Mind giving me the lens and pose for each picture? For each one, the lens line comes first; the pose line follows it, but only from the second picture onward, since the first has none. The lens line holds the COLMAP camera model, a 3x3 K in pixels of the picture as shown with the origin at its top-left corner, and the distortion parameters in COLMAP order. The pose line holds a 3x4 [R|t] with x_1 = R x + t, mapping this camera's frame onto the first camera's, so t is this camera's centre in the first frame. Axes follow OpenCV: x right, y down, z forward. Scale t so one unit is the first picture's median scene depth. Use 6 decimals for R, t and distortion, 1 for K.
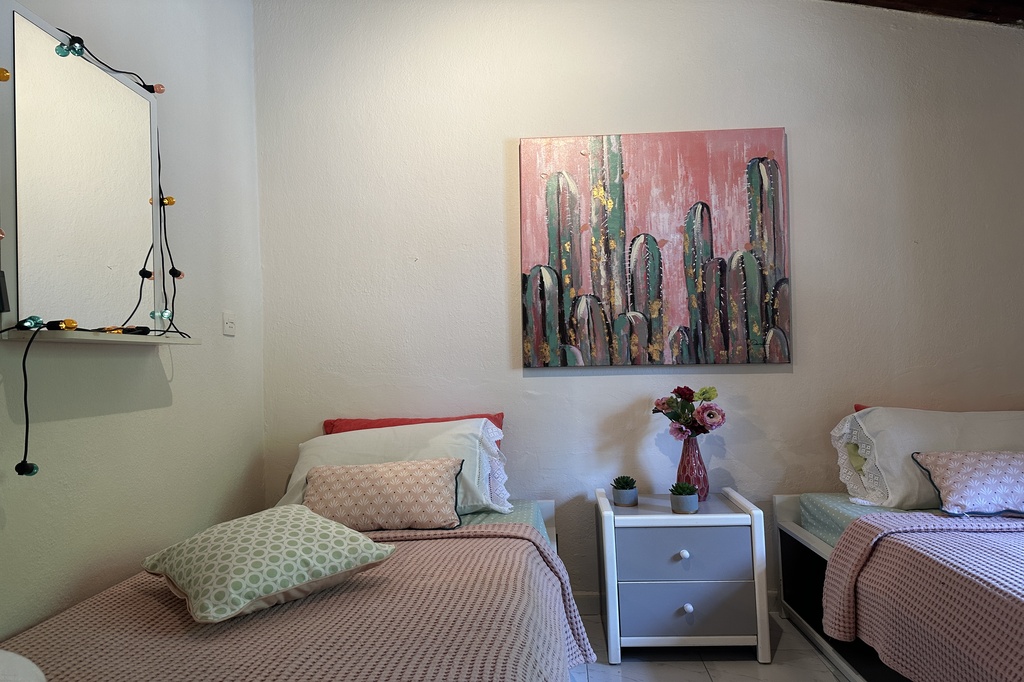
lens RADIAL K [[715.6, 0, 509.3], [0, 715.6, 341.1], [0, 0, 1]] dist [0.083642, -0.109352]
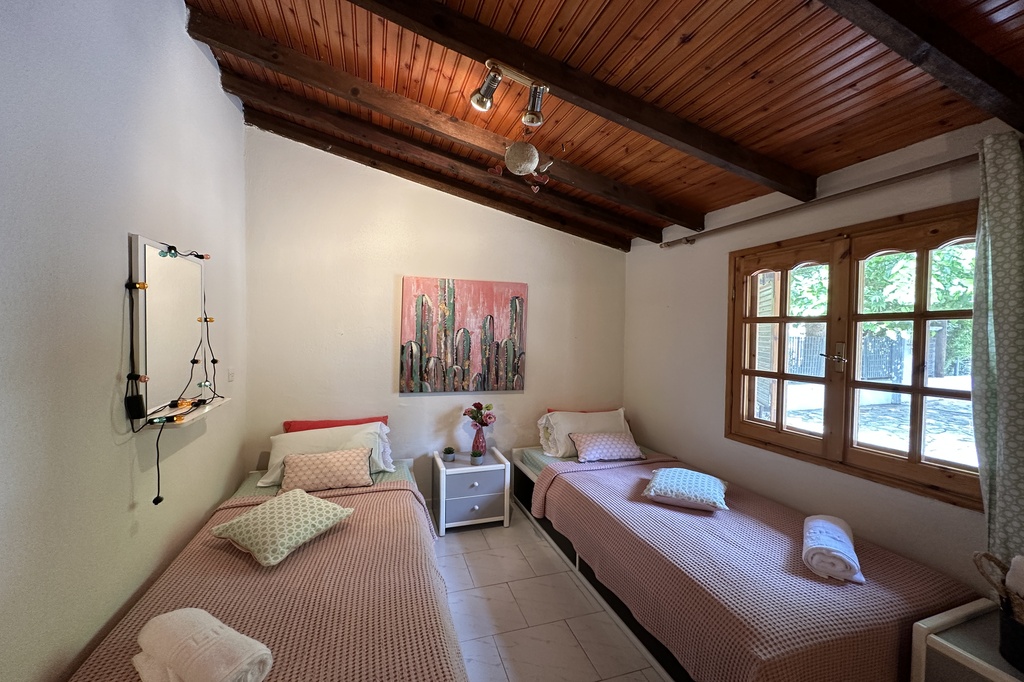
lens RADIAL K [[407.4, 0, 514.7], [0, 407.4, 344.6], [0, 0, 1]] dist [-0.002043, 0.001201]
pose [[0.926292, 0.040048, 0.374671, -0.117032], [-0.061771, 0.997023, 0.046146, -0.172438], [-0.371708, -0.065888, 0.926009, -0.150059]]
